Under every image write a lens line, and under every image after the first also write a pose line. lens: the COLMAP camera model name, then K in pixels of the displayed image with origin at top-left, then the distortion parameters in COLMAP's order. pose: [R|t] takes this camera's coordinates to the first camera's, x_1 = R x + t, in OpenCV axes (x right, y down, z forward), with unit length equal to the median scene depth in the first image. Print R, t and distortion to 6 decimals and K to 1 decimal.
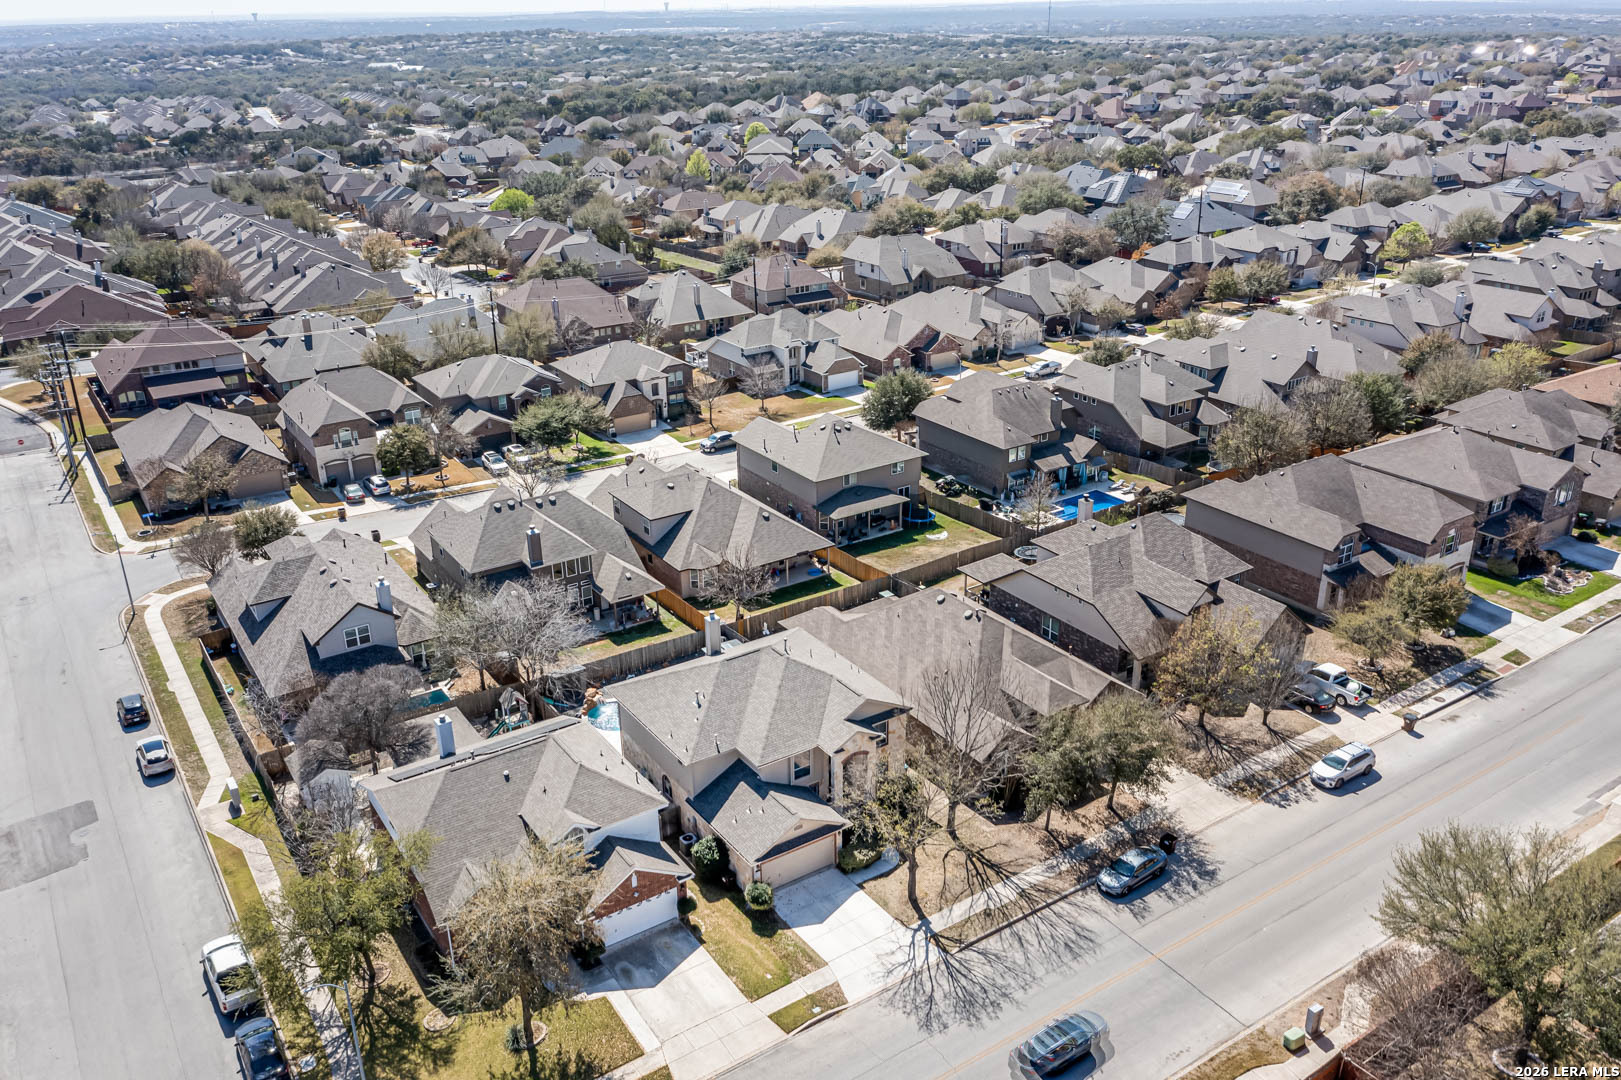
lens RADIAL K [[1284.2, 0, 810.5], [0, 1284.2, 540.0], [0, 0, 1]] dist [-0.000737, 0.038379]
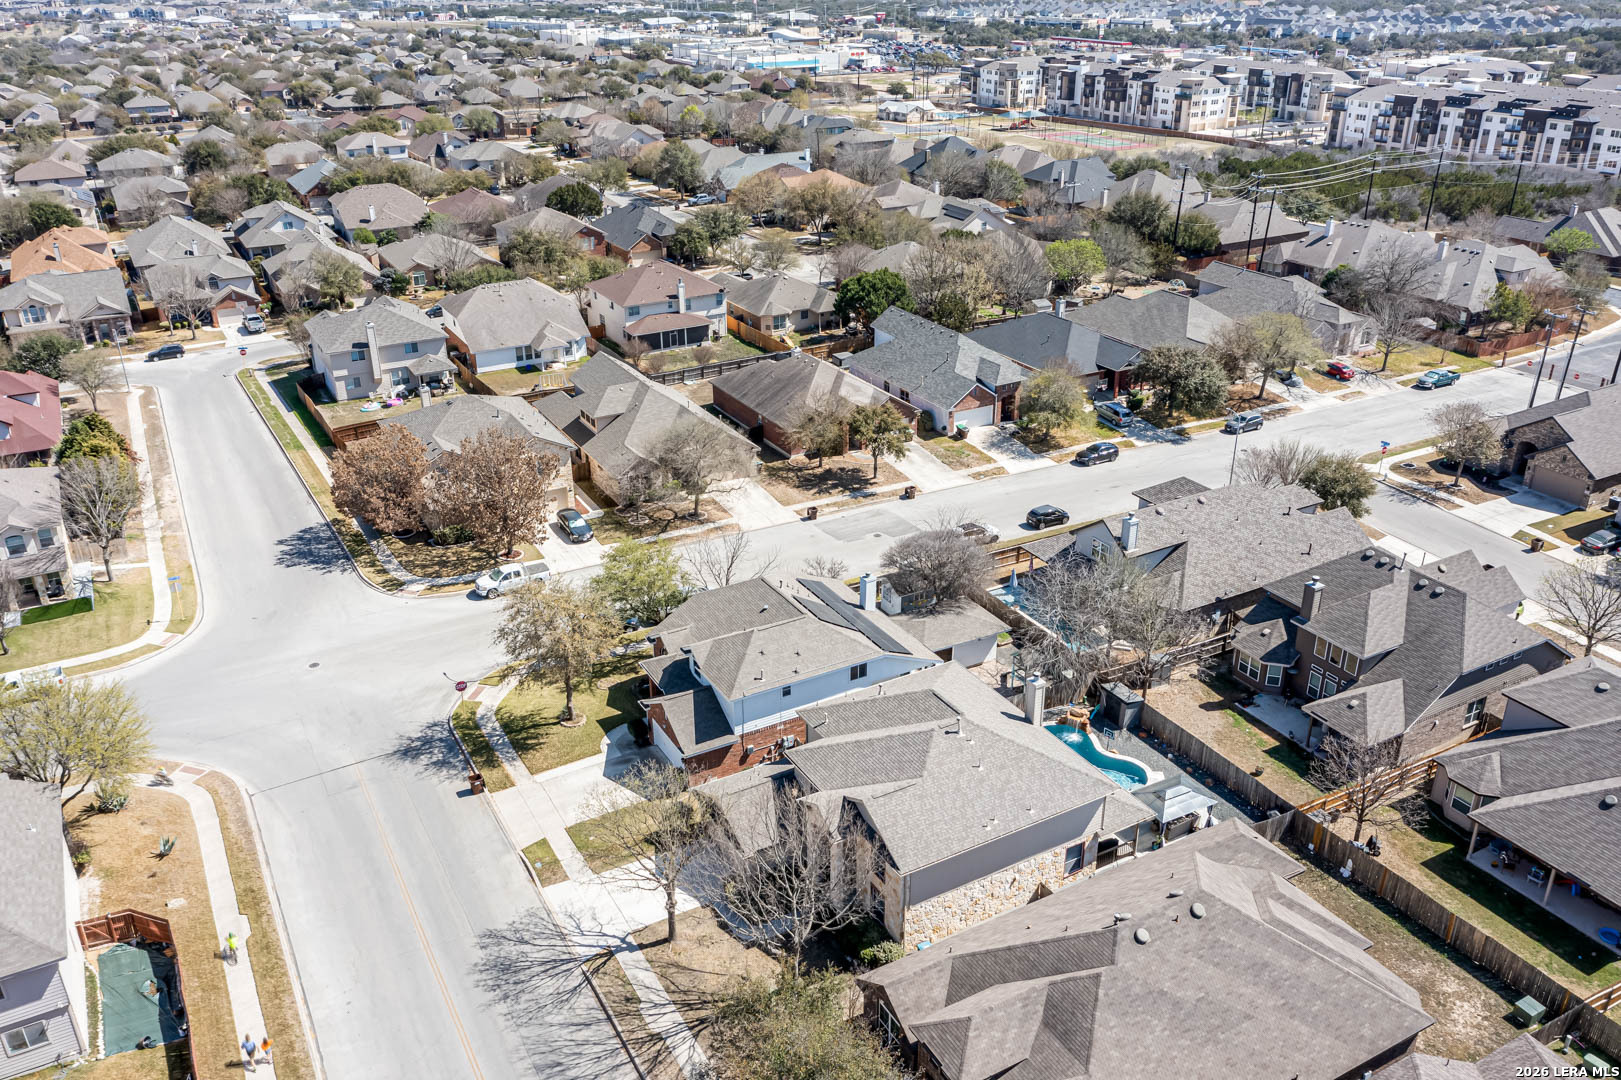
lens RADIAL K [[1281.5, 0, 810.5], [0, 1281.5, 540.0], [0, 0, 1]] dist [0.002886, 0.024766]
pose [[-0.075733, 0.437858, -0.895849, 0.404097], [-0.380675, 0.817683, 0.431835, -0.200437], [0.921602, 0.373732, 0.104756, 0.478184]]
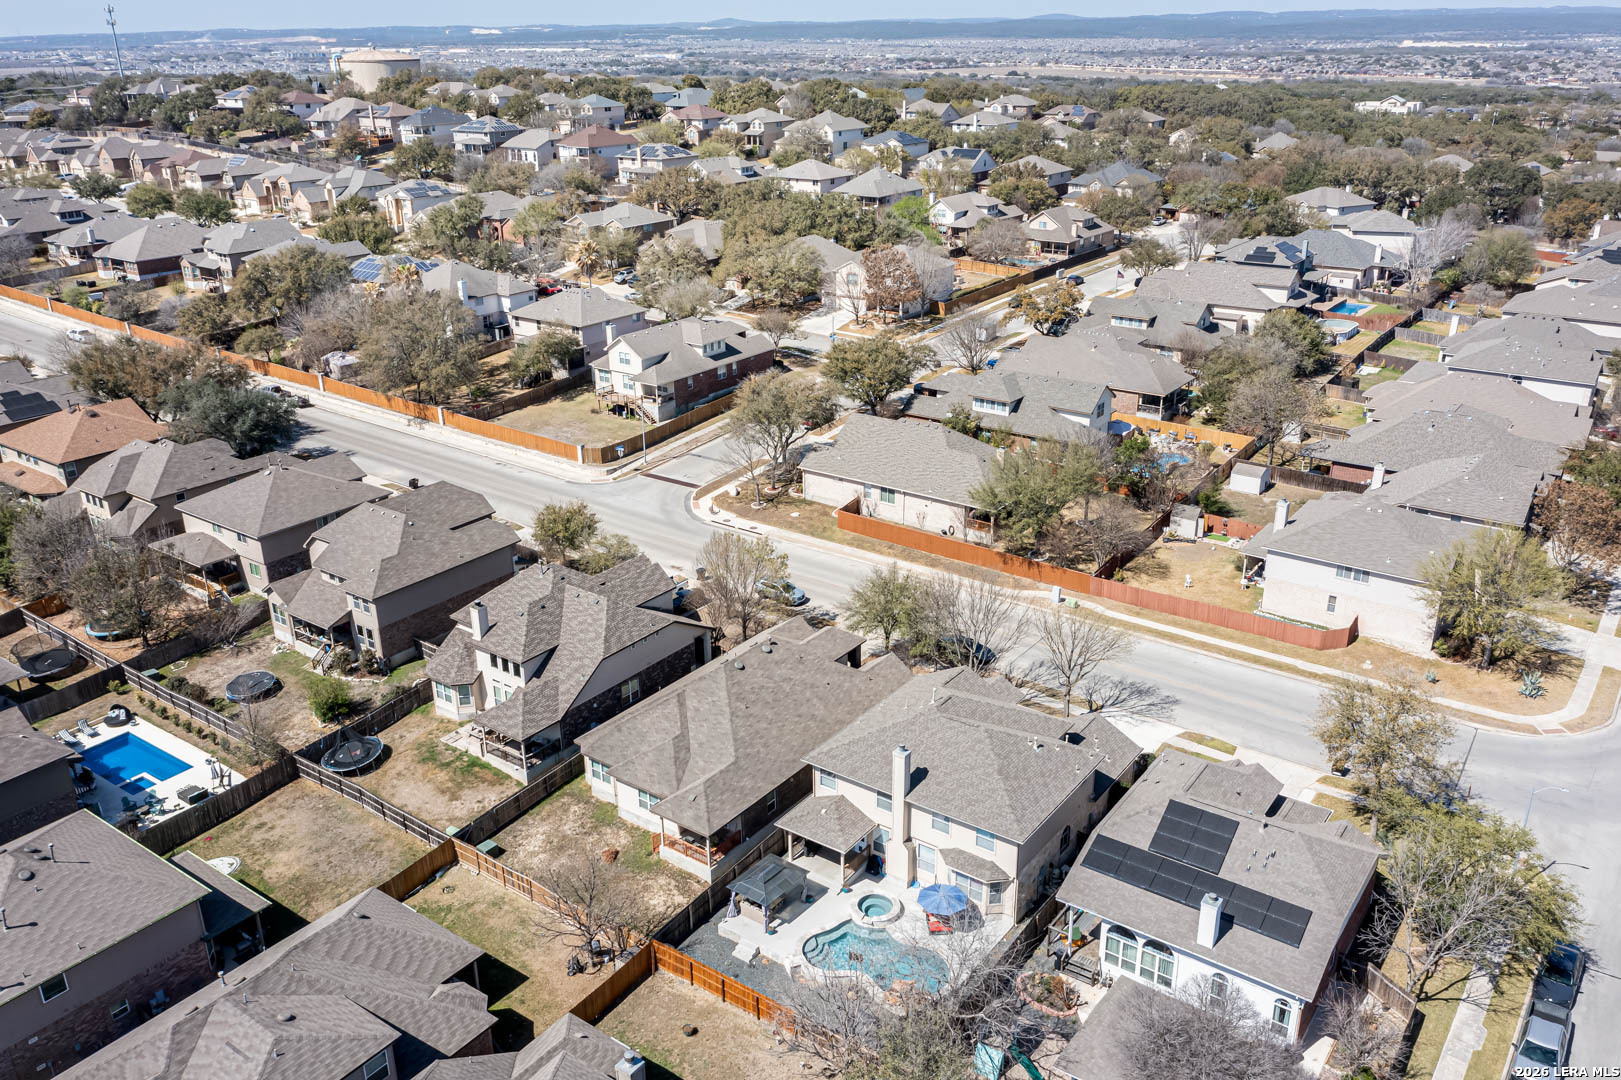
lens RADIAL K [[1281.5, 0, 810.5], [0, 1281.5, 540.0], [0, 0, 1]] dist [0.002886, 0.024766]
pose [[-0.348809, -0.331987, 0.876423, -0.485432], [0.379984, 0.804746, 0.456066, -0.298750], [-0.856706, 0.492106, -0.154553, 0.713450]]
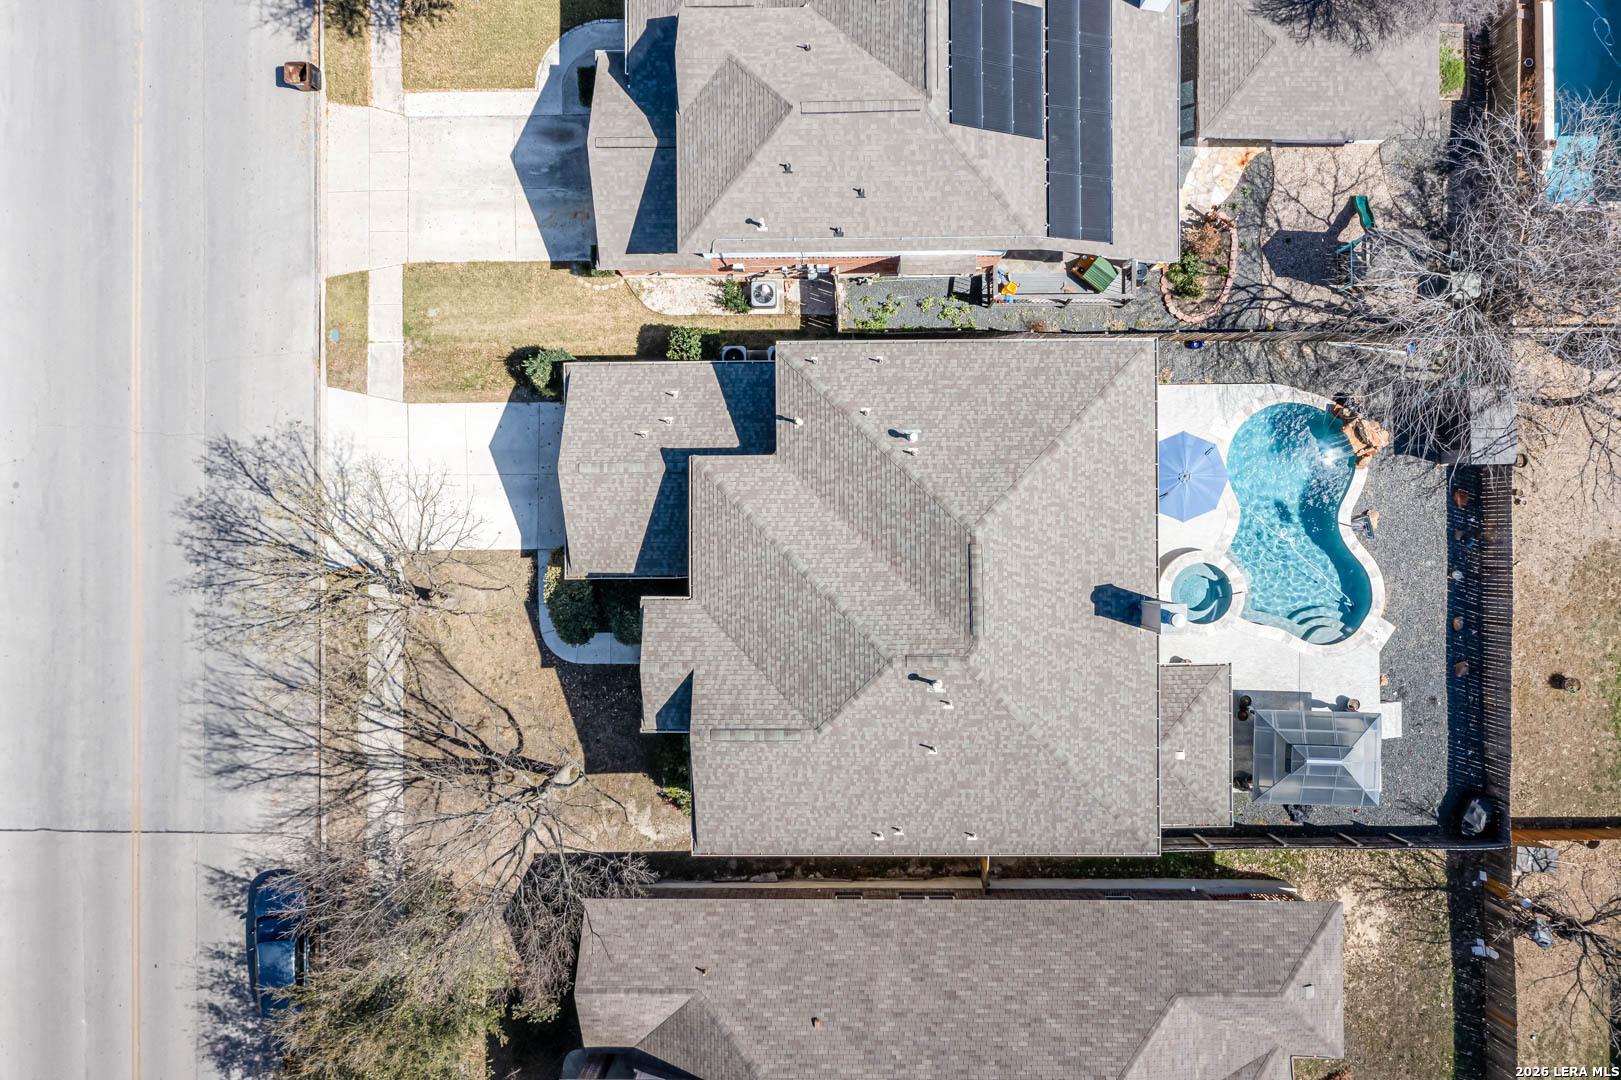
lens RADIAL K [[1281.5, 0, 810.5], [0, 1281.5, 540.0], [0, 0, 1]] dist [0.002886, 0.024766]
pose [[-0.548761, 0.835589, 0.025534, -0.028566], [-0.297680, -0.223856, 0.928049, -0.174880], [0.781183, 0.501676, 0.371582, 0.479697]]
